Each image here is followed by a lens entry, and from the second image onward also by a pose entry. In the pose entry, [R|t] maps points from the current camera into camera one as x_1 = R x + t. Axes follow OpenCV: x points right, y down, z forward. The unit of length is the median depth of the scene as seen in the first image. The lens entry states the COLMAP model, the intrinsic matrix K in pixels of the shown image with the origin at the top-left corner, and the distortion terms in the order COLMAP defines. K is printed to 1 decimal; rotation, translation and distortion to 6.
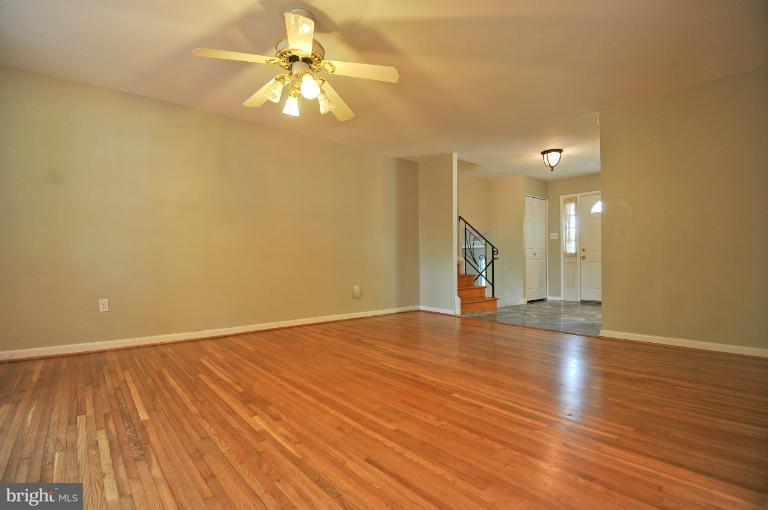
lens RADIAL K [[356.6, 0, 384.0], [0, 356.6, 255.0], [0, 0, 1]] dist [-0.042887, -0.000724]
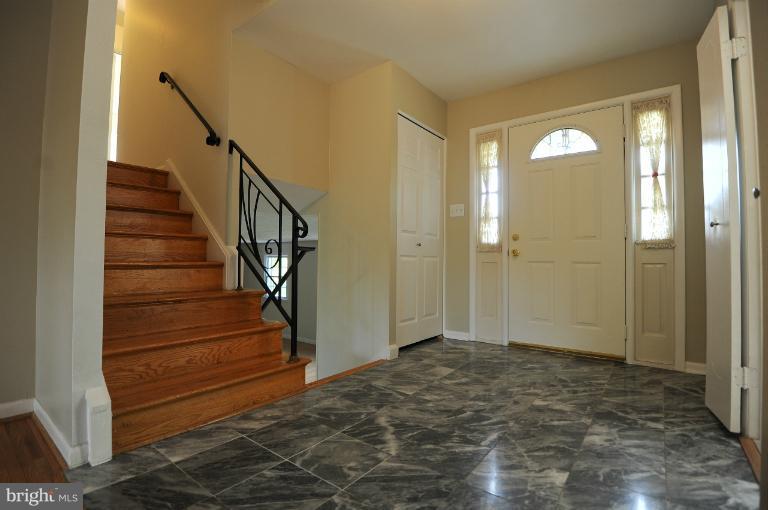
lens RADIAL K [[364.3, 0, 371.7], [0, 364.3, 253.0], [0, 0, 1]] dist [-0.025627, -0.000805]
pose [[0.976204, 0.015583, 0.216292, 0.269271], [-0.012140, 0.999778, -0.017238, 0.017807], [-0.216513, 0.014202, 0.976176, 0.558004]]
